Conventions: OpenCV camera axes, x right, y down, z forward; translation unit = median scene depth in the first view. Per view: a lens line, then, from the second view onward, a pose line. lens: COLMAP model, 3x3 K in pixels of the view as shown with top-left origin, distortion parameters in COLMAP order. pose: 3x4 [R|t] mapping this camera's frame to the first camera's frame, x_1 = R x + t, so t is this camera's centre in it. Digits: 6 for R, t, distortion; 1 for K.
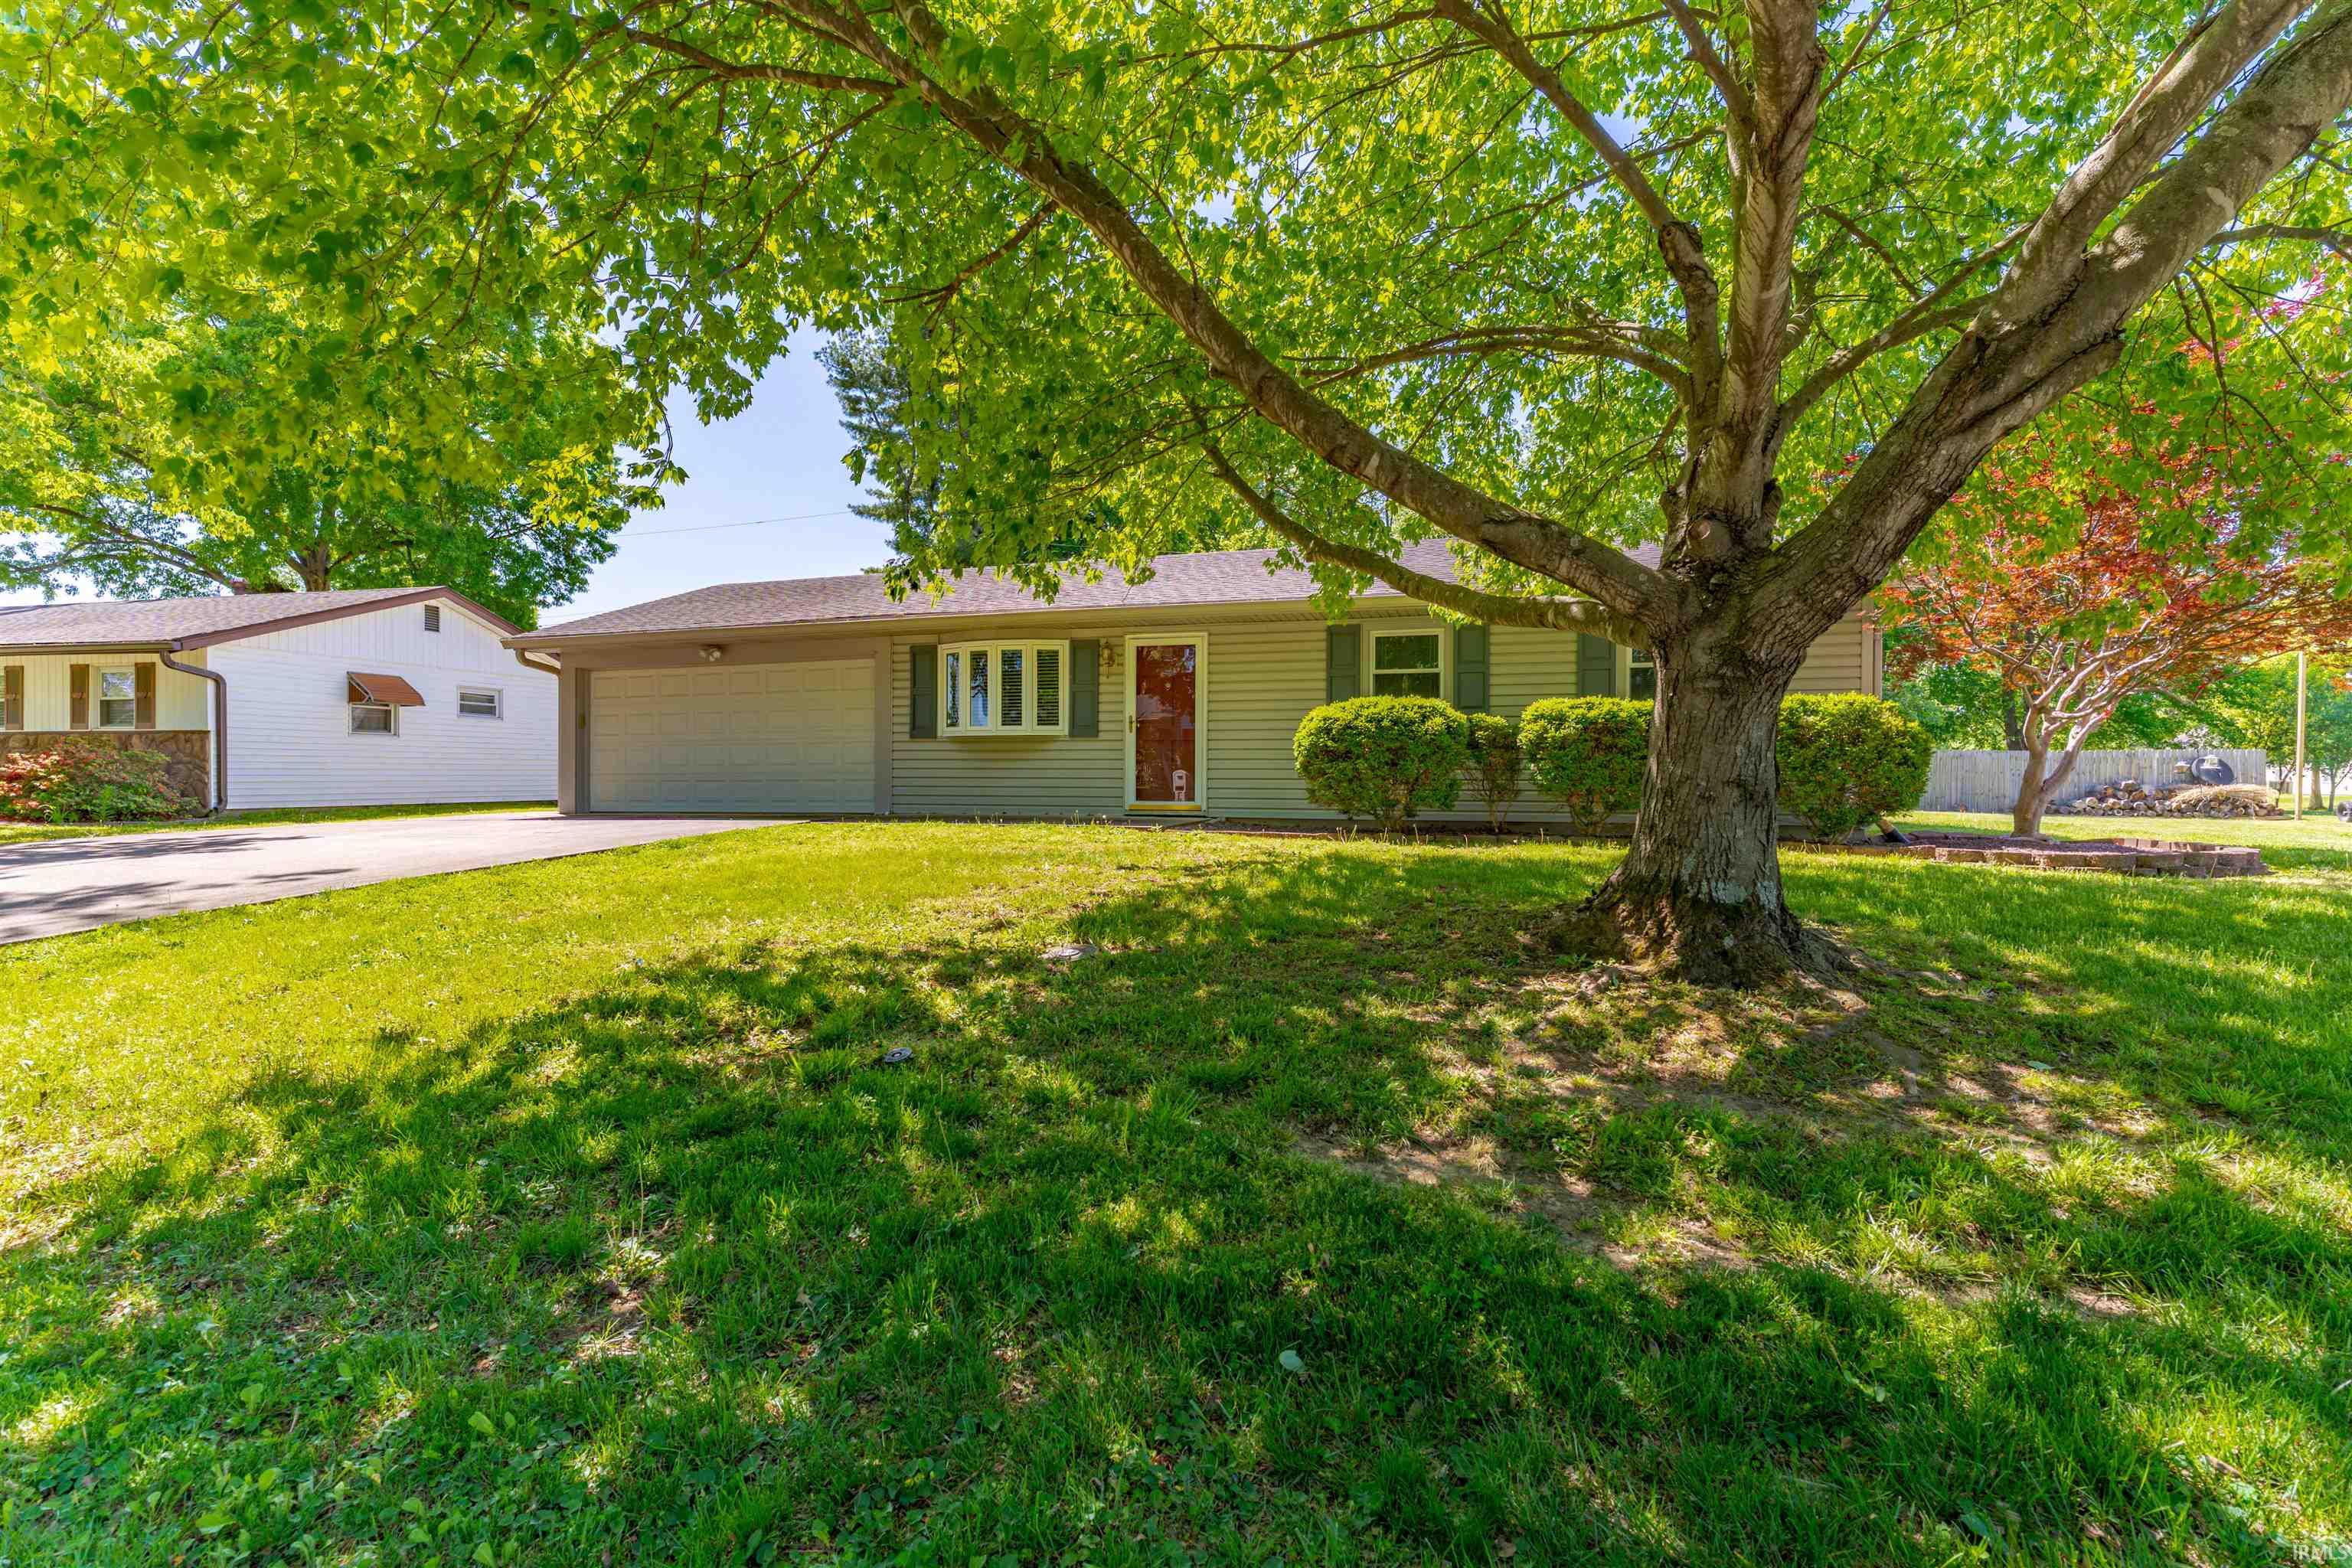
lens RADIAL K [[1140.1, 0, 1166.8], [0, 1140.1, 773.4], [0, 0, 1]] dist [0.003730, 0.001263]
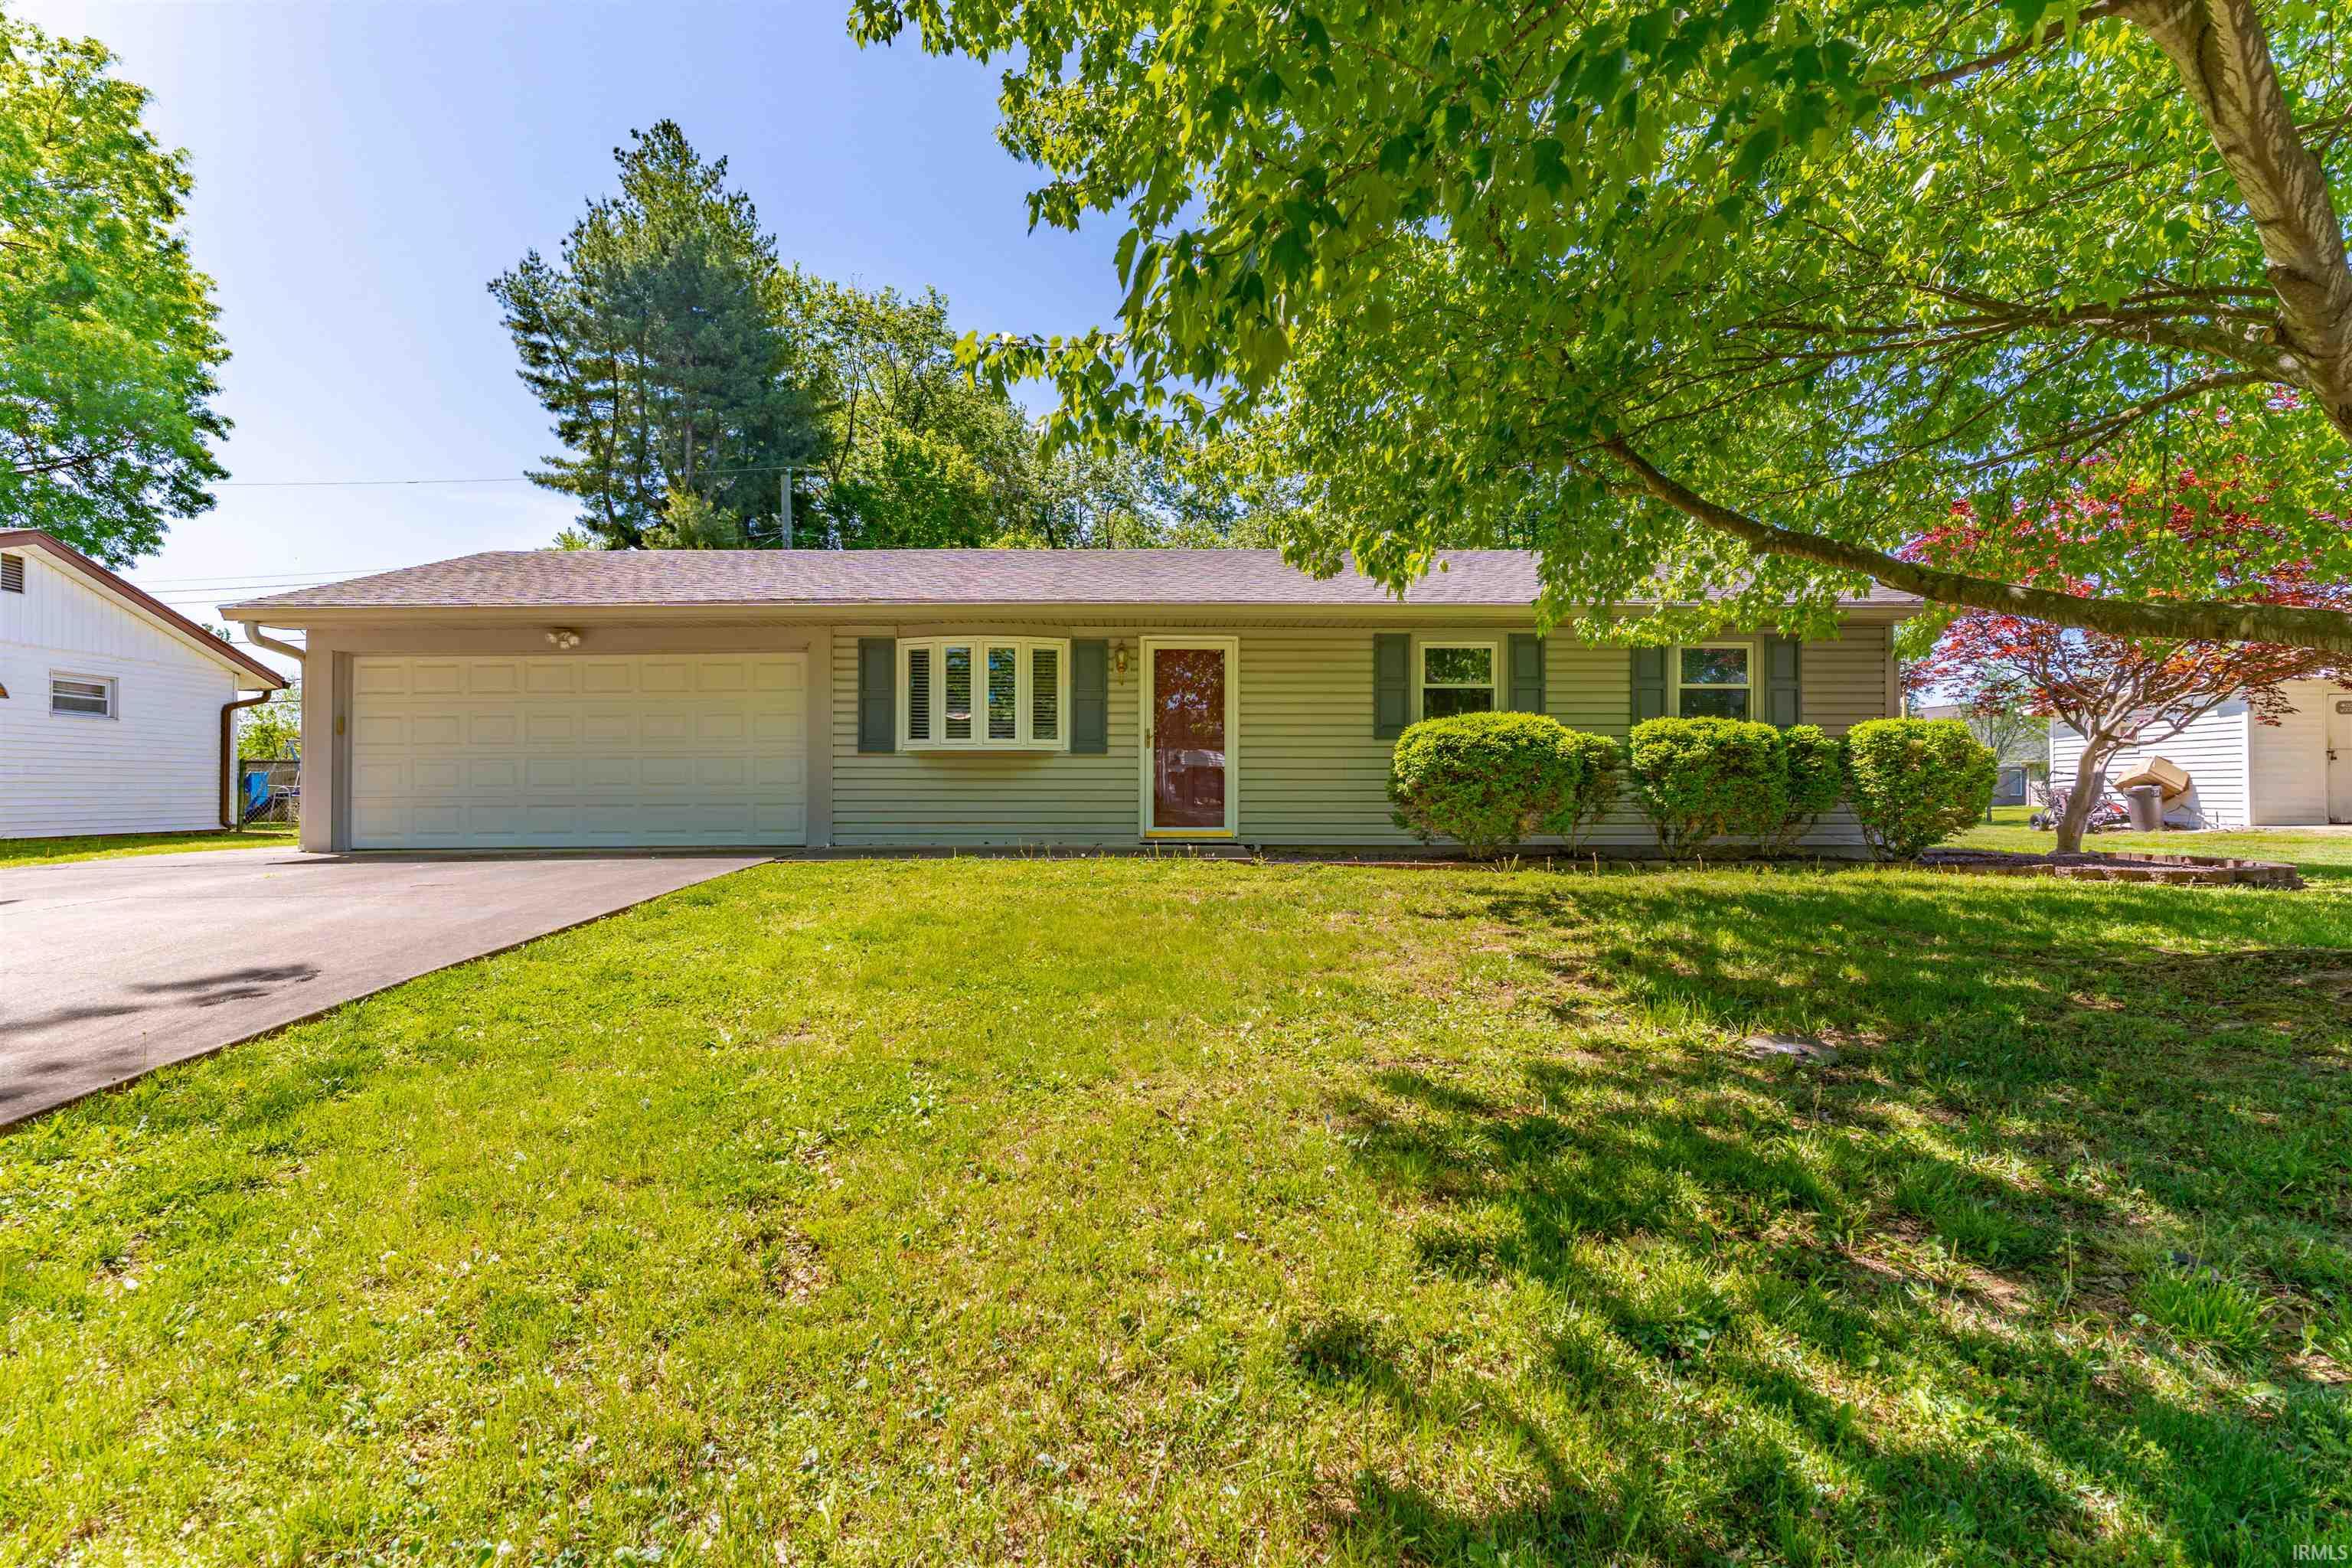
lens RADIAL K [[1140.1, 0, 1181.7], [0, 1140.1, 784.9], [0, 0, 1]] dist [0.003730, 0.001263]
pose [[0.950850, -0.000639, 0.309652, -0.269500], [0.001112, 0.999998, -0.001352, -0.006557], [-0.309651, 0.001630, 0.950849, 0.163628]]
